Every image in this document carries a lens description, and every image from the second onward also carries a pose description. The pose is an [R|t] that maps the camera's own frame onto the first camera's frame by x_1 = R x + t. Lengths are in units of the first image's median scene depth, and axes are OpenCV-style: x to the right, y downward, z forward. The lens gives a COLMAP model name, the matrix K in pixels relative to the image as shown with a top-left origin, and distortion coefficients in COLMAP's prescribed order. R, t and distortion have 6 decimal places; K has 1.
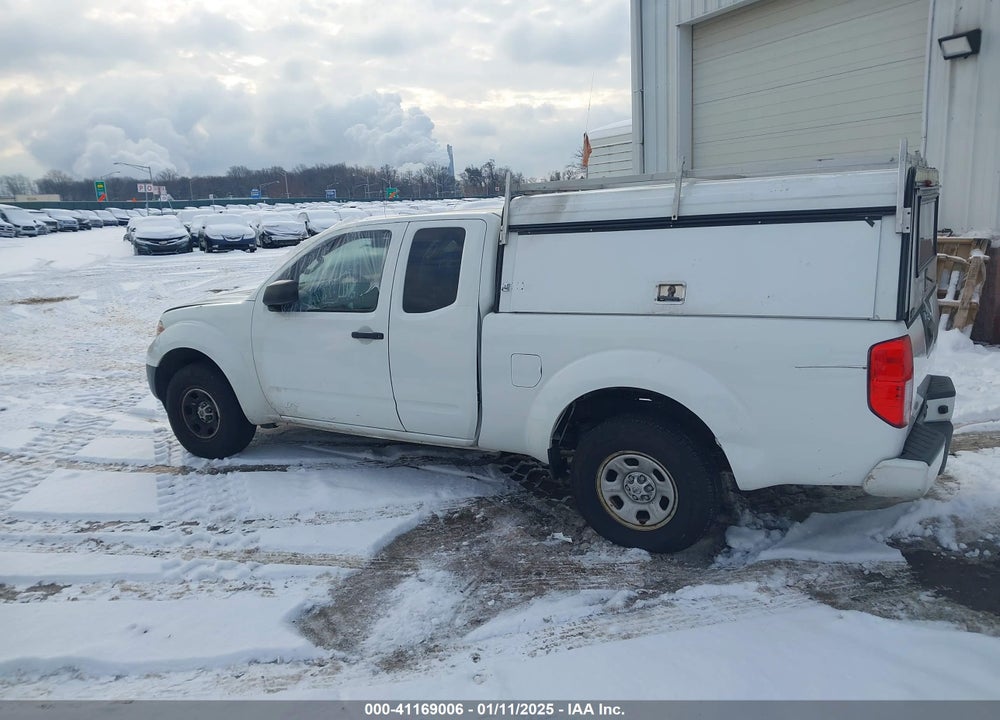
lens RADIAL K [[786.4, 0, 502.2], [0, 786.4, 352.8], [0, 0, 1]] dist [0.026409, -0.037025]
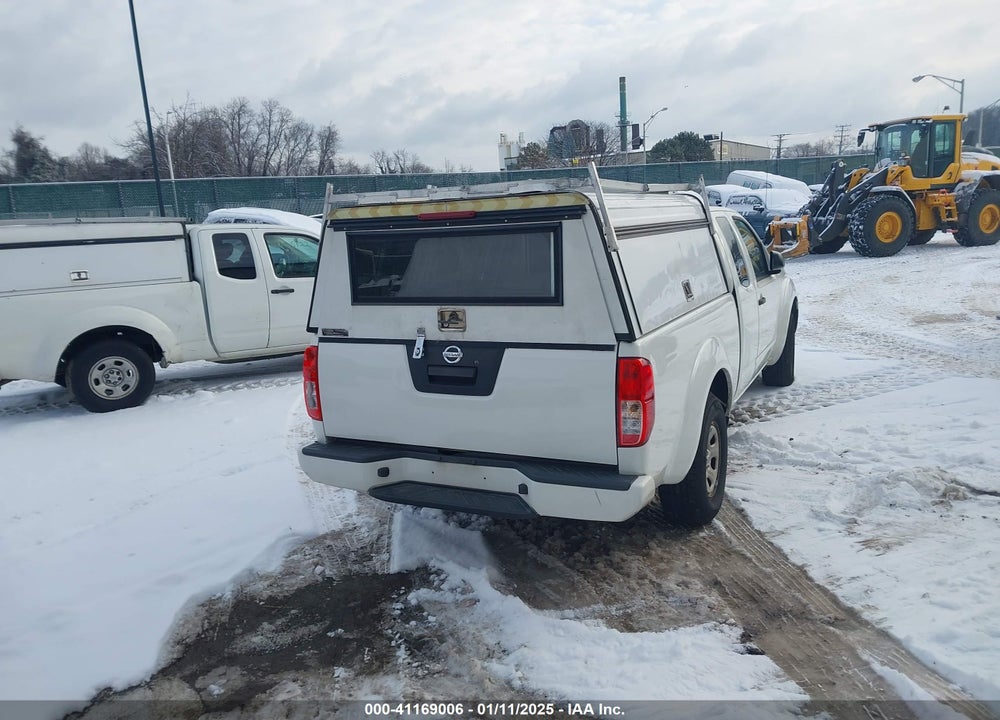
lens RADIAL K [[786.4, 0, 495.9], [0, 786.4, 357.3], [0, 0, 1]] dist [0.026409, -0.037025]
pose [[0.088907, 0.215982, -0.972341, 1.325411], [-0.139335, 0.969305, 0.202568, -0.223399], [0.986246, 0.117471, 0.116272, 0.873736]]
